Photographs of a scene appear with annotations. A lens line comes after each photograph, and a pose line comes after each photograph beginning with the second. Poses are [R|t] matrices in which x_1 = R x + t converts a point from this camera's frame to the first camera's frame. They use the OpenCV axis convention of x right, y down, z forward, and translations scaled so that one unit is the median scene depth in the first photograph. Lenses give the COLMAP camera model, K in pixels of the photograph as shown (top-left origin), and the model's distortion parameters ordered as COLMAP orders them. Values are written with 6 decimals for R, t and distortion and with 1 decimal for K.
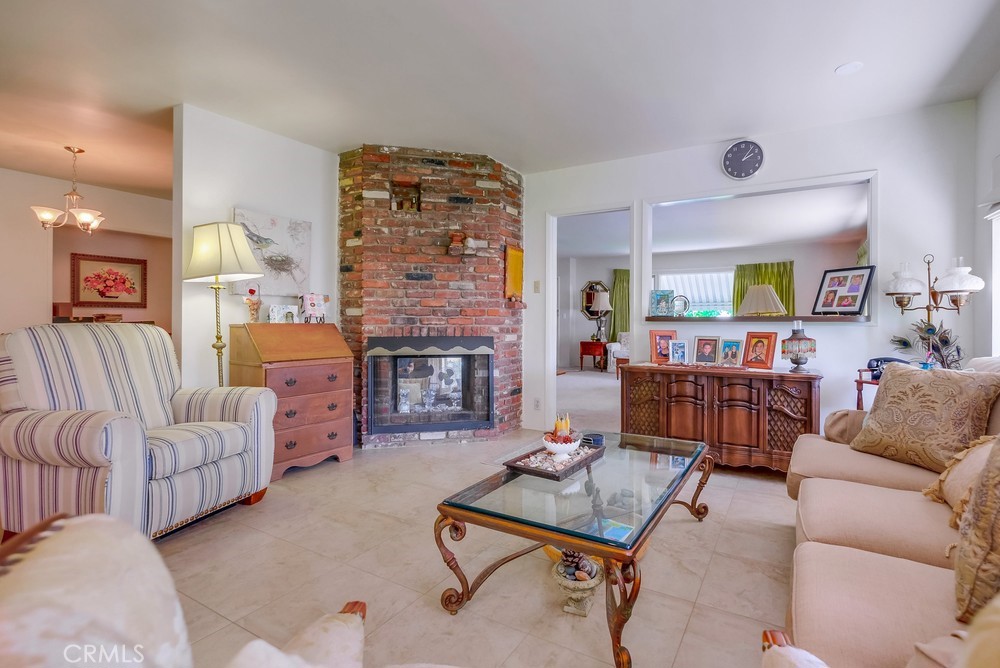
lens RADIAL K [[505.8, 0, 462.7], [0, 505.8, 322.2], [0, 0, 1]] dist [0.006039, 0.000361]
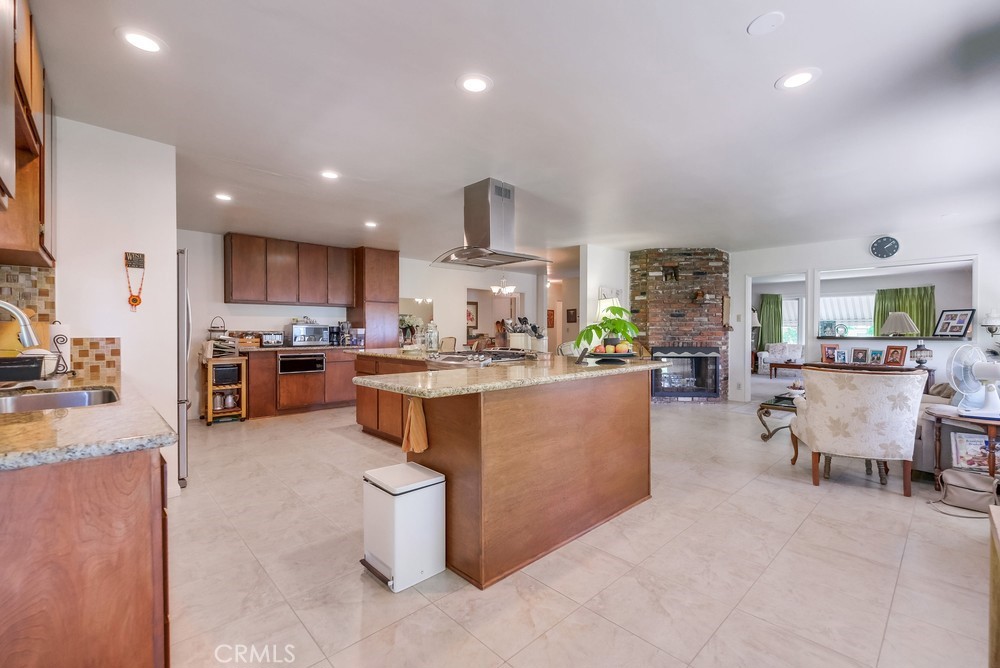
lens RADIAL K [[422.3, 0, 477.2], [0, 422.3, 335.2], [0, 0, 1]] dist [0.002501, 0.000363]
pose [[0.966669, 0.001120, -0.256027, -0.407709], [0.000299, 0.999985, 0.005504, -0.024079], [0.256029, -0.005397, 0.966654, -0.730058]]
